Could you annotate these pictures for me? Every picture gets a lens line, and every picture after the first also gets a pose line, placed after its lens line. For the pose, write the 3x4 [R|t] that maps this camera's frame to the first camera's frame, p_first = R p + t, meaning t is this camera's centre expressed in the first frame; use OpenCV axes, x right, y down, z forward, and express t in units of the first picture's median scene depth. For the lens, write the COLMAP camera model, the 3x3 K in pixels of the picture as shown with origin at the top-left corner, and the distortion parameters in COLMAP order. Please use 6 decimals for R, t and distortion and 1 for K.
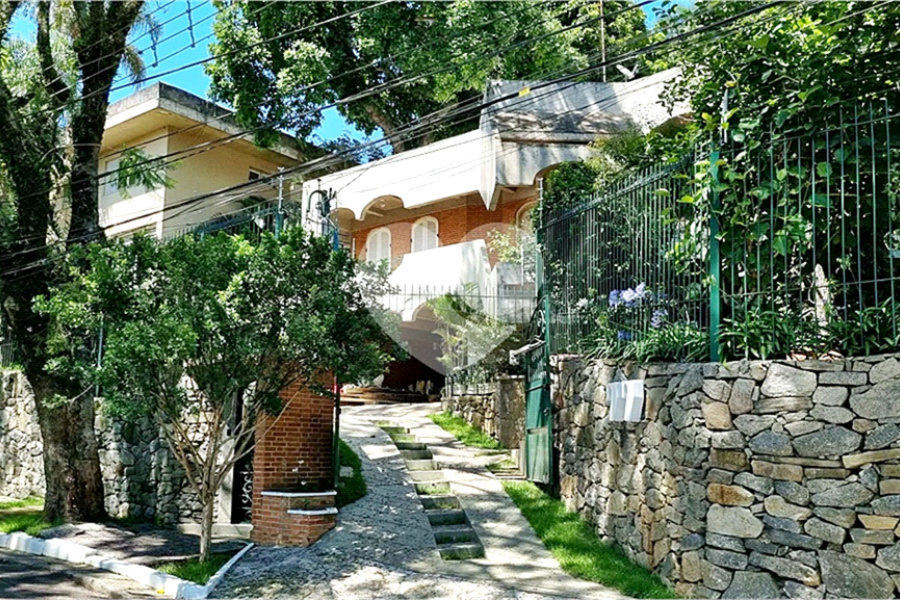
lens RADIAL K [[883.4, 0, 456.9], [0, 883.4, 299.1], [0, 0, 1]] dist [0.053828, 0.000000]
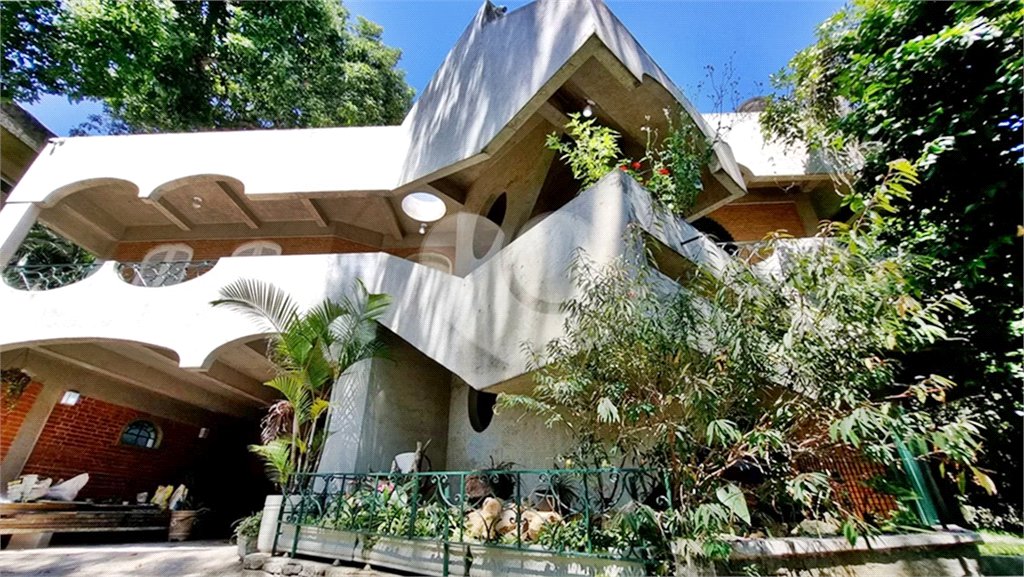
lens RADIAL K [[415.2, 0, 513.9], [0, 415.2, 291.6], [0, 0, 1]] dist [-0.001494, -0.000008]
pose [[0.795129, 0.271185, 0.542428, -0.078287], [-0.084181, 0.935143, -0.344123, 0.081417], [-0.600569, 0.227960, 0.766388, 1.101988]]
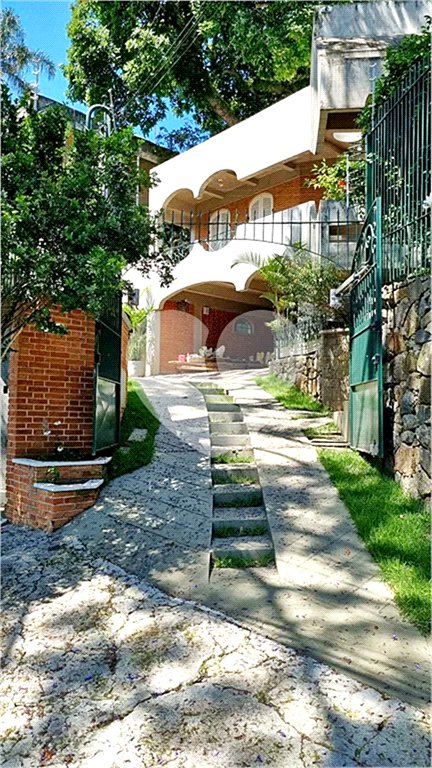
lens RADIAL K [[608.1, 0, 212.6], [0, 608.1, 379.0], [0, 0, 1]] dist [0.038147, -0.000520]
pose [[0.986050, -0.002418, -0.166430, 0.048908], [0.020373, 0.994129, 0.106264, 0.082306], [0.165196, -0.108172, 0.980311, 0.453450]]
